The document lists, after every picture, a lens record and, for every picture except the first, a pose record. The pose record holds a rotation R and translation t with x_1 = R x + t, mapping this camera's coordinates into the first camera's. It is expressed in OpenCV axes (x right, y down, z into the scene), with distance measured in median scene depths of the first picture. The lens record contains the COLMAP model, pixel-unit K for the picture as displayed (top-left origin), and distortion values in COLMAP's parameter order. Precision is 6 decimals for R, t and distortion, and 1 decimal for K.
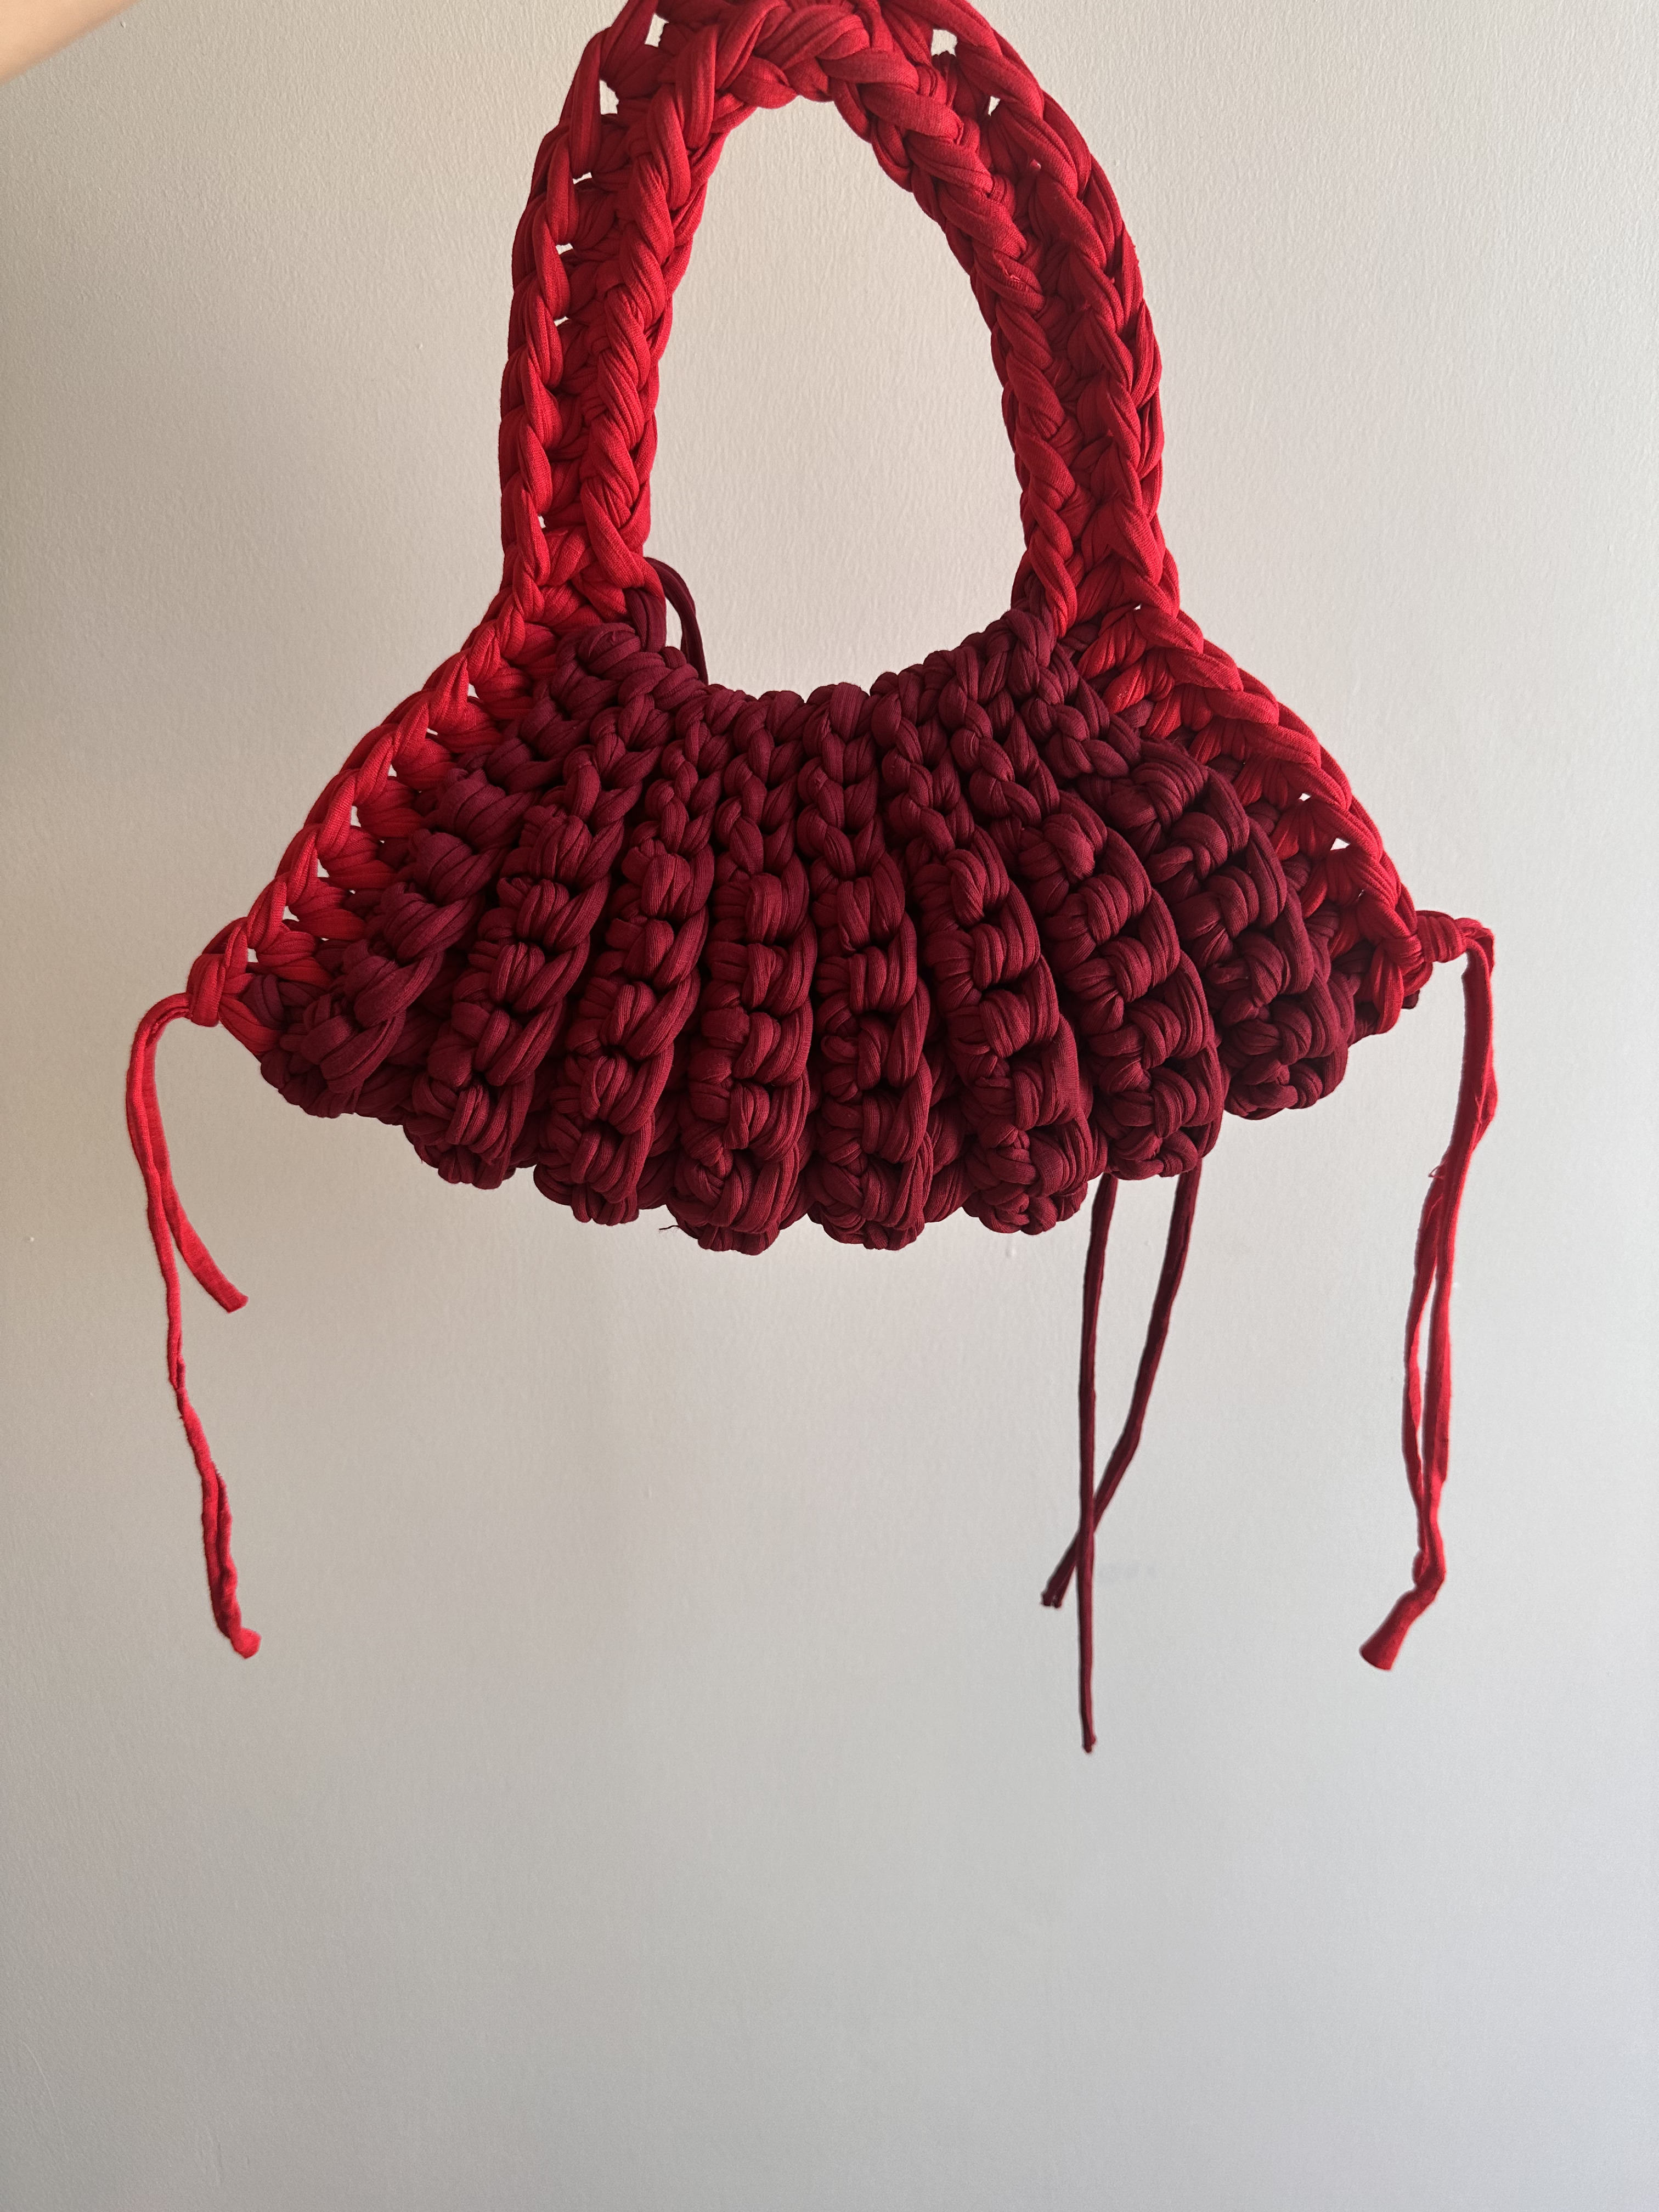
lens RADIAL K [[1508.8, 0, 829.5], [0, 1508.8, 1106.0], [0, 0, 1]] dist [0.084700, -0.004345]
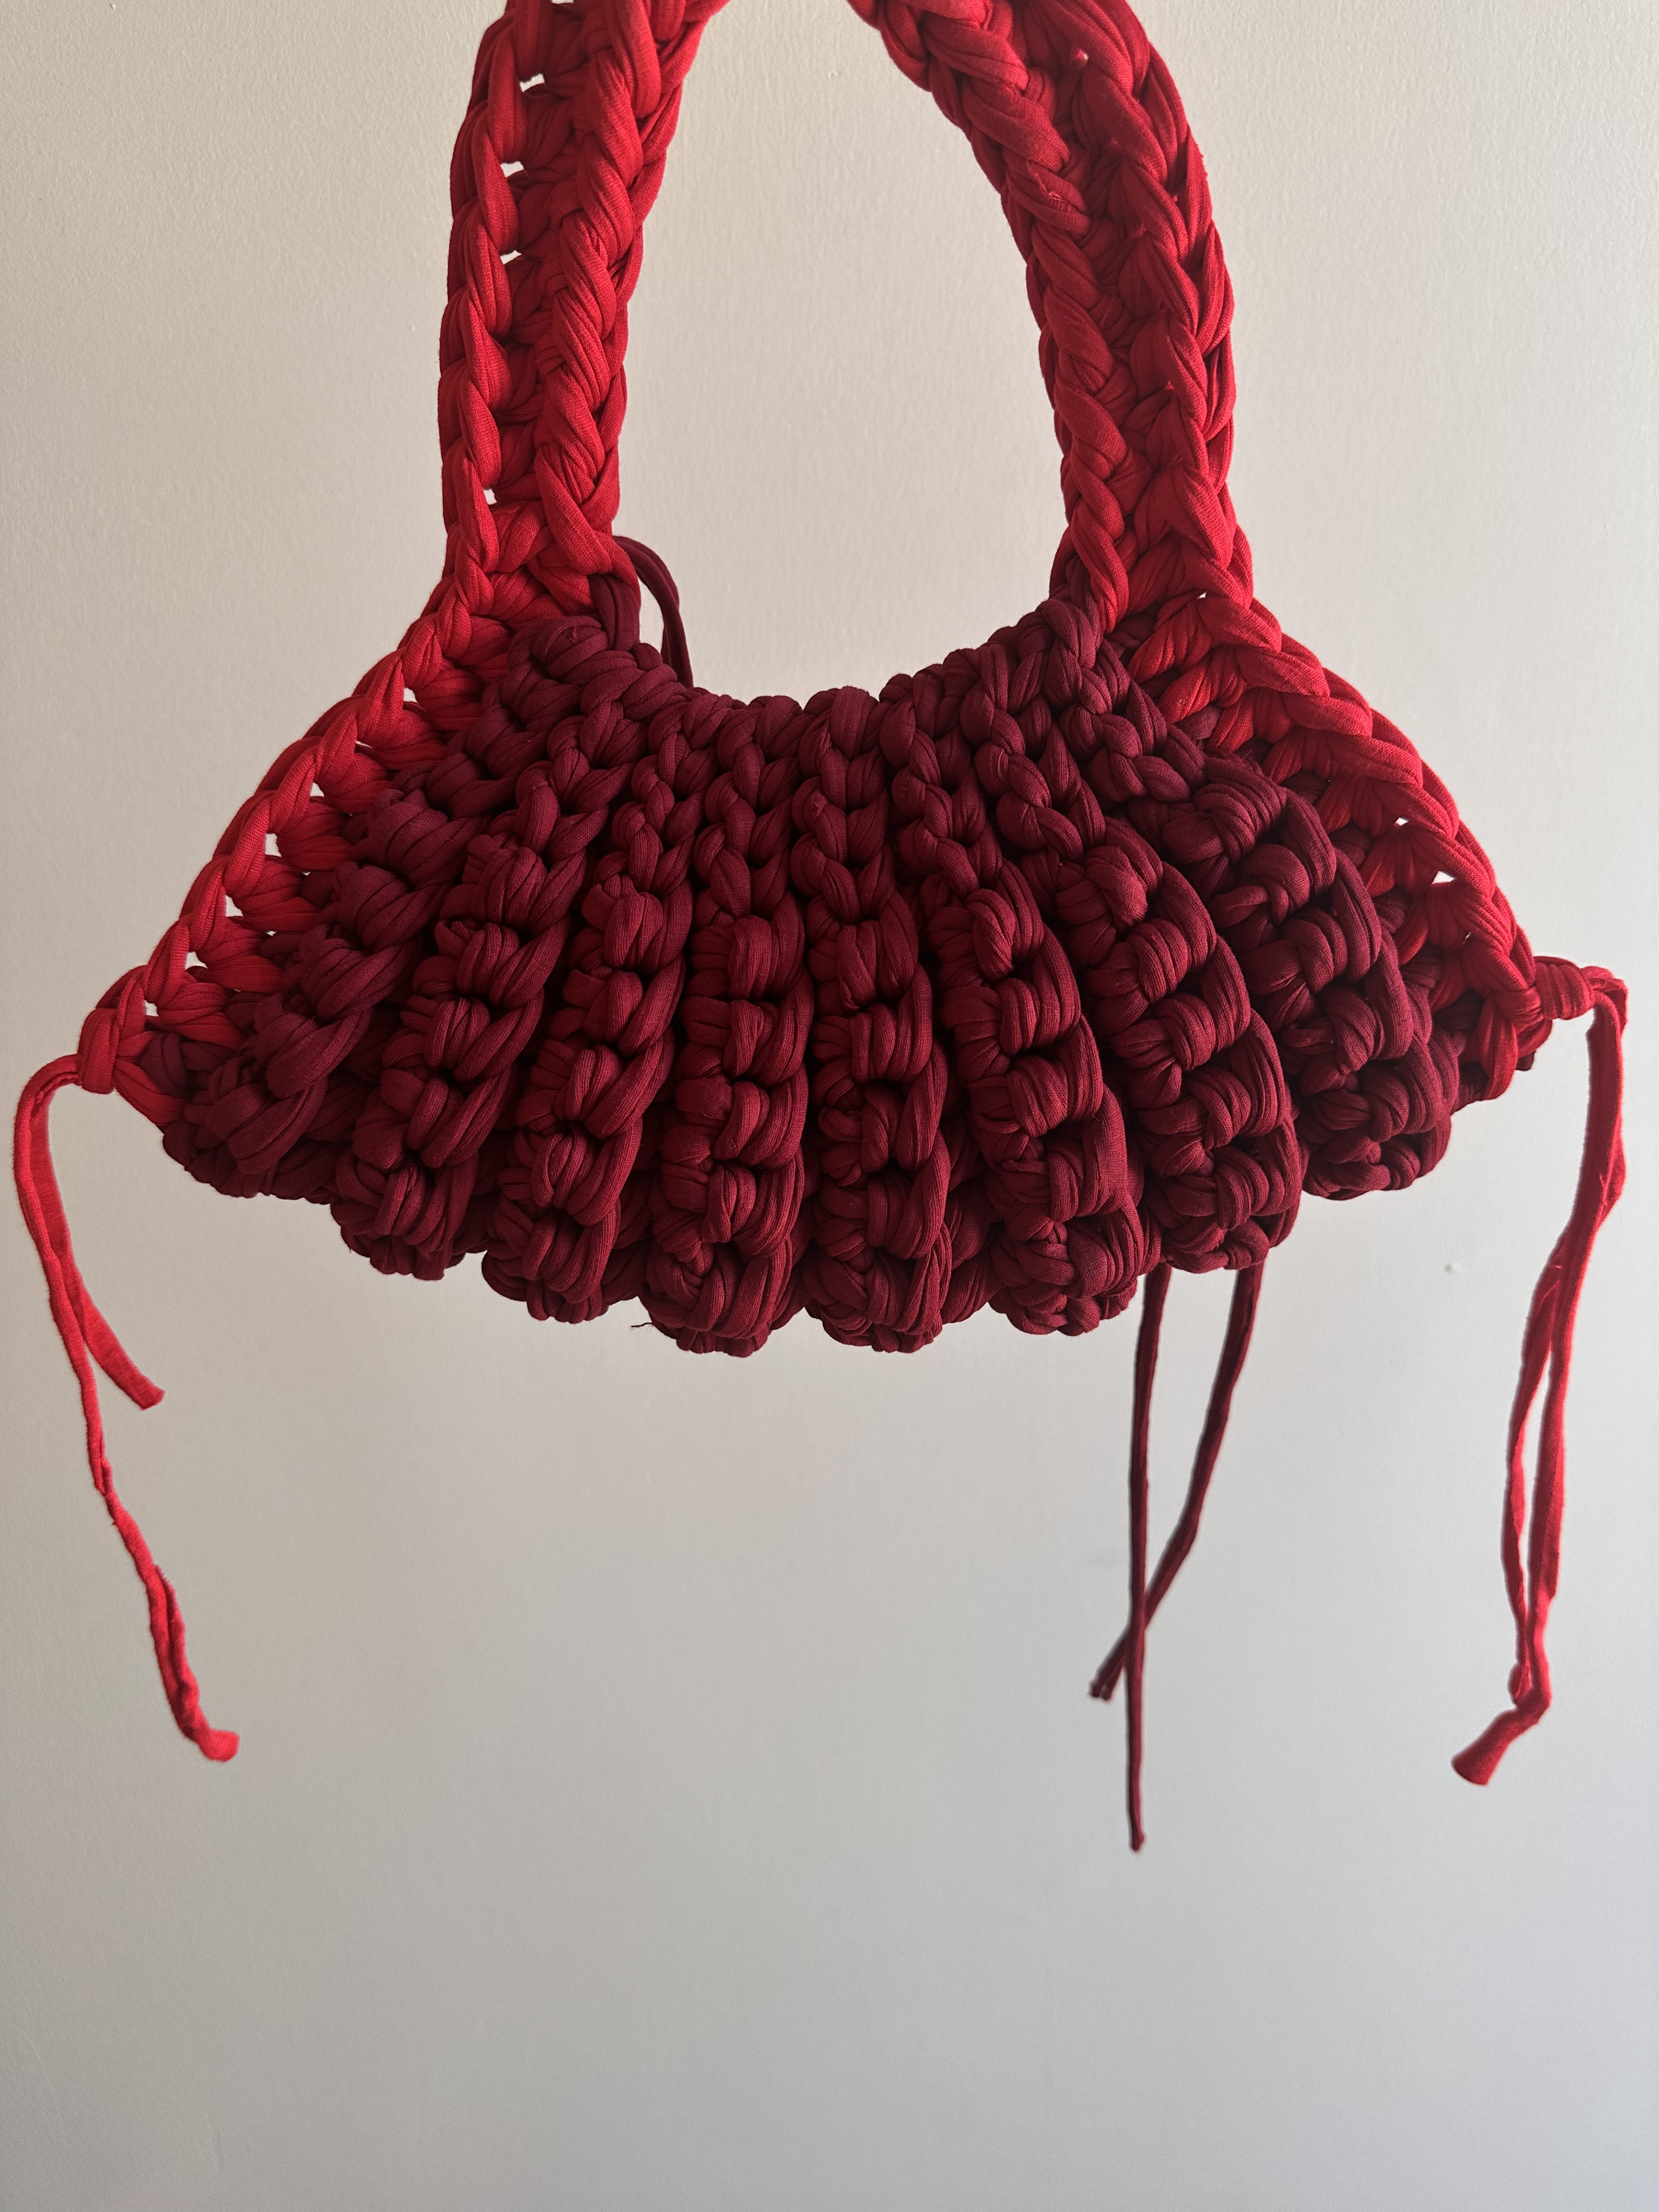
lens RADIAL K [[1558.8, 0, 829.5], [0, 1558.8, 1106.0], [0, 0, 1]] dist [0.070910, 0.007394]
pose [[0.999532, 0.005390, -0.030117, 0.027069], [-0.004982, 0.999895, 0.013595, -0.060357], [0.030187, -0.013438, 0.999454, 0.135371]]
